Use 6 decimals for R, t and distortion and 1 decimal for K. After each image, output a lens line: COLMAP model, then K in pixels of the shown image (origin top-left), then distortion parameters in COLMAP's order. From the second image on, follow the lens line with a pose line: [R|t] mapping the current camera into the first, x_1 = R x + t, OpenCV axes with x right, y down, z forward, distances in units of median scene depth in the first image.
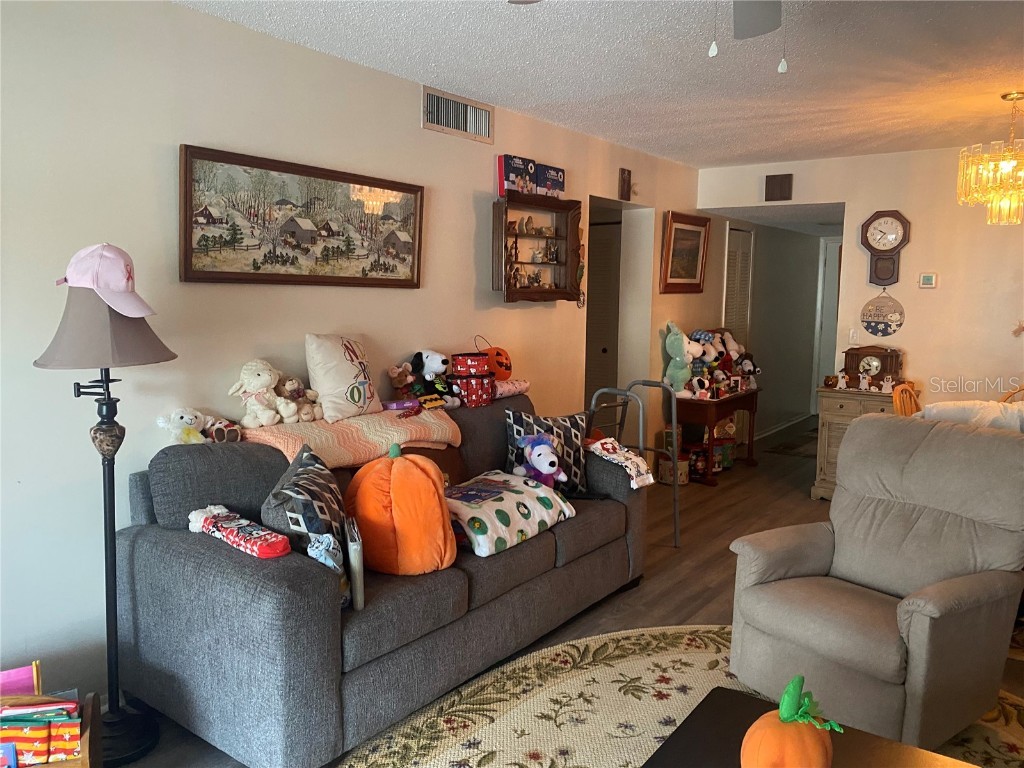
lens RADIAL K [[785.7, 0, 511.5], [0, 785.7, 378.1], [0, 0, 1]] dist [0.011644, 0.002852]
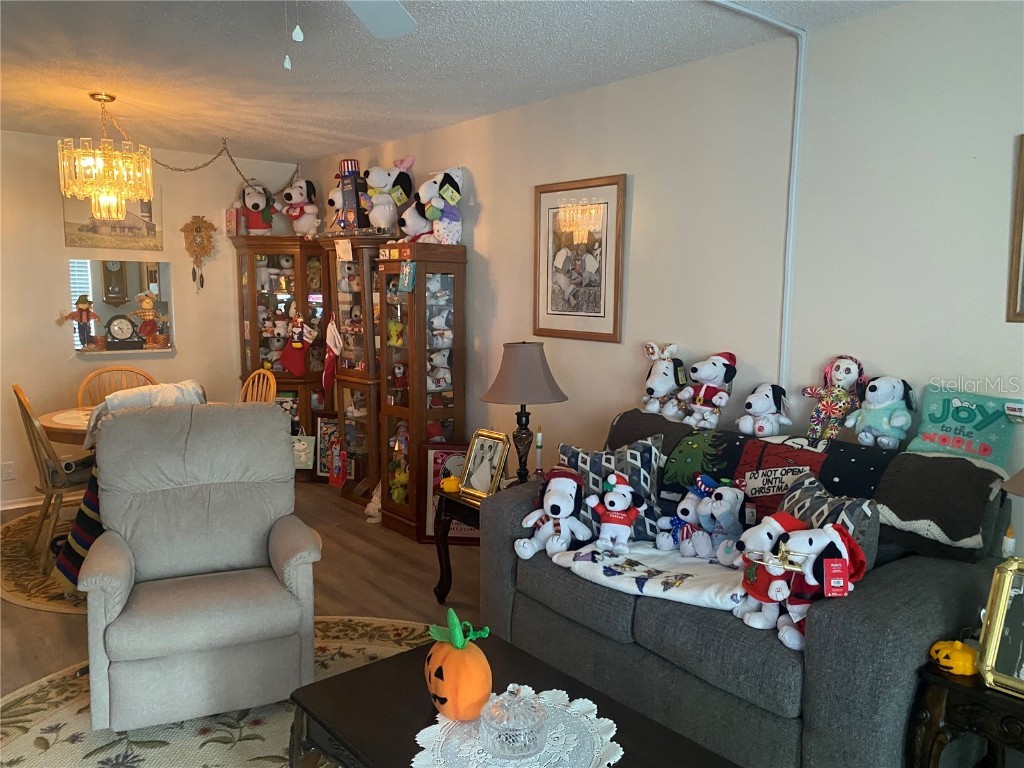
lens RADIAL K [[776.1, 0, 512.0], [0, 776.1, 384.0], [0, 0, 1]] dist [0.057685, -0.080129]
pose [[0.232894, -0.125095, 0.964423, -0.211552], [0.101480, 0.989404, 0.103830, -0.022508], [-0.967193, 0.073689, 0.243121, 0.176044]]
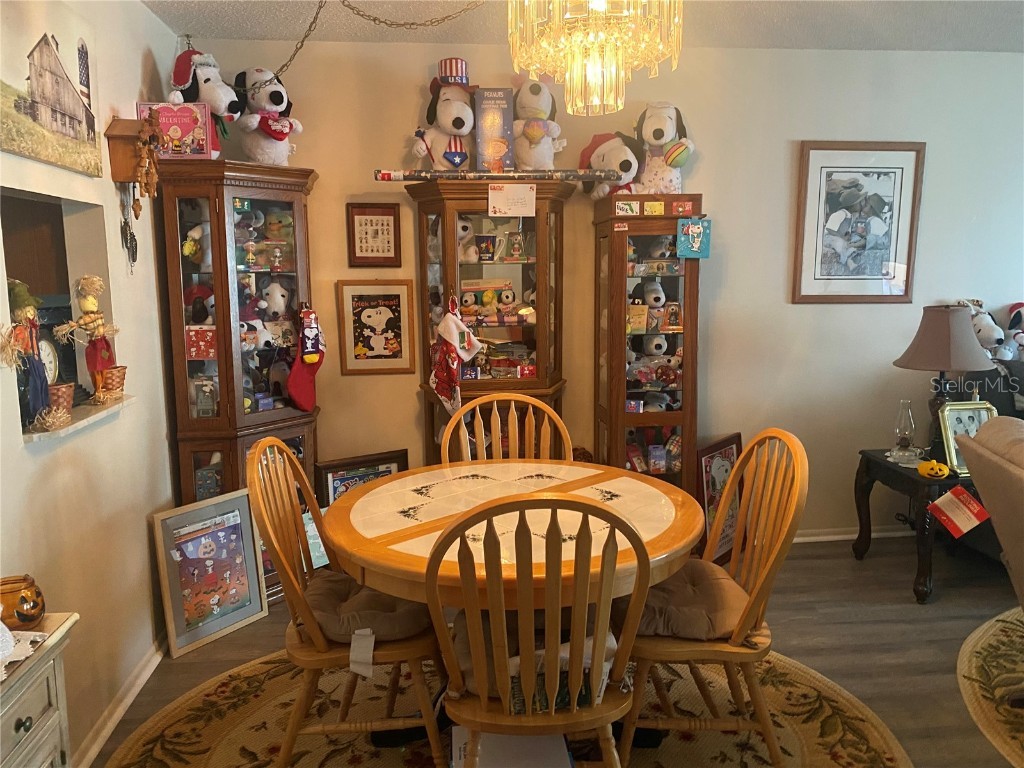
lens RADIAL K [[774.9, 0, 508.9], [0, 774.9, 386.1], [0, 0, 1]] dist [0.061699, -0.109246]
pose [[-0.681997, -0.115164, 0.722231, 0.201303], [0.085070, 0.968329, 0.234737, -0.106173], [-0.726390, 0.221530, -0.650601, 1.020665]]
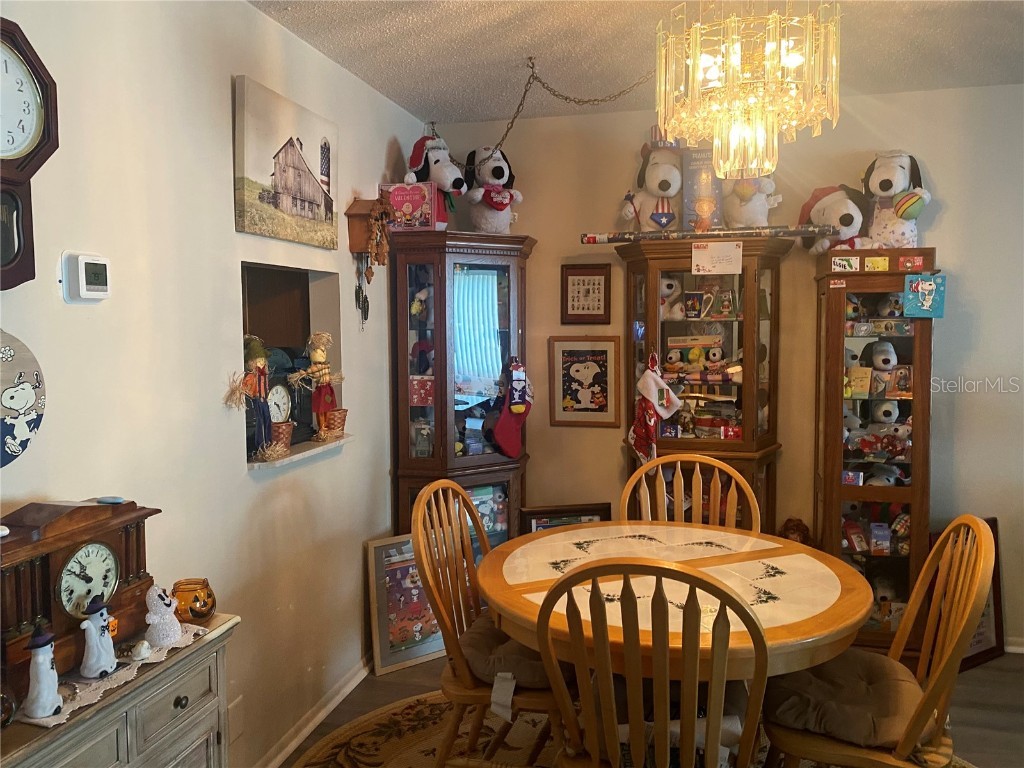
lens RADIAL K [[781.7, 0, 518.0], [0, 781.7, 377.2], [0, 0, 1]] dist [0.082516, -0.194371]
pose [[-0.388978, -0.078643, 0.917884, 0.150155], [0.103212, 0.986357, 0.128248, -0.107276], [-0.915447, 0.144622, -0.375554, 0.972129]]
